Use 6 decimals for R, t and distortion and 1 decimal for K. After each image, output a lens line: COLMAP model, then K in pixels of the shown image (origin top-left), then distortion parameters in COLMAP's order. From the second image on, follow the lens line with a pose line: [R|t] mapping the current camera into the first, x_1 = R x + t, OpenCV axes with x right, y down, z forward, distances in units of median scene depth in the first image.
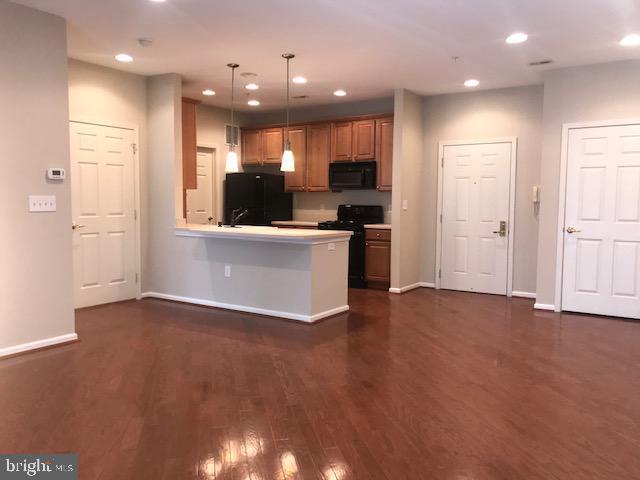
lens RADIAL K [[521.7, 0, 321.1], [0, 521.7, 242.3], [0, 0, 1]] dist [0.033833, -0.017661]
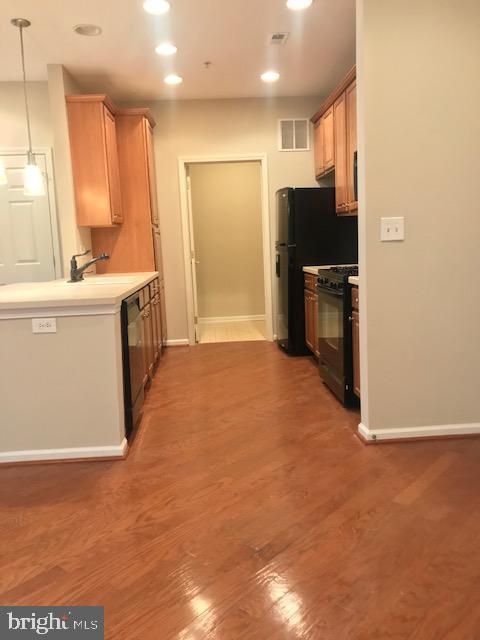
lens RADIAL K [[521.7, 0, 235.3], [0, 521.7, 313.5], [0, 0, 1]] dist [0.033833, -0.017661]
pose [[0.587527, 0.072562, -0.805945, 0.409760], [-0.014551, 0.996758, 0.079134, -0.035482], [0.809074, -0.034766, 0.586678, 0.654111]]
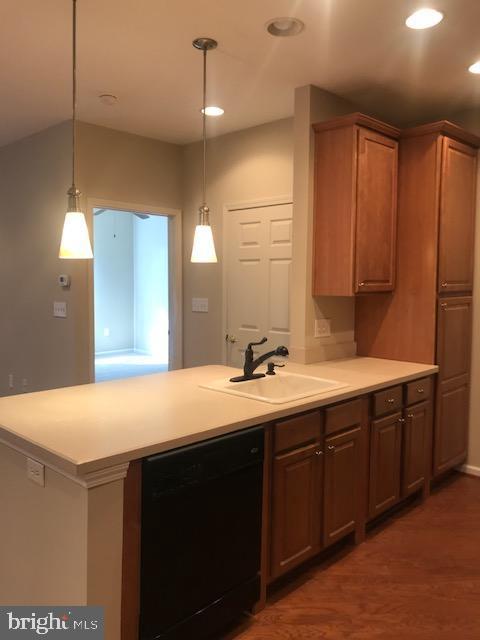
lens RADIAL K [[521.7, 0, 239.4], [0, 521.7, 319.6], [0, 0, 1]] dist [0.033833, -0.017661]
pose [[-0.198038, 0.061644, -0.978254, 0.252216], [-0.082378, 0.993443, 0.079277, -0.099831], [0.976727, 0.096286, -0.191662, 0.910187]]
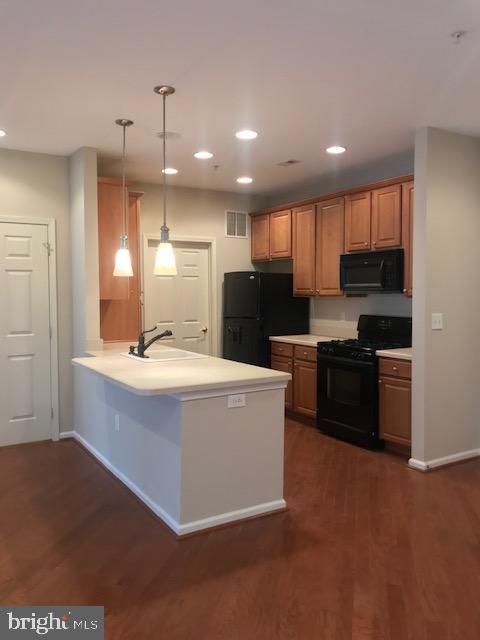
lens RADIAL K [[521.7, 0, 243.6], [0, 521.7, 313.3], [0, 0, 1]] dist [0.033833, -0.017661]
pose [[0.905191, 0.005872, -0.424964, 0.210877], [-0.021659, 0.999243, -0.032328, -0.054967], [0.424453, 0.038468, 0.904633, 0.359892]]
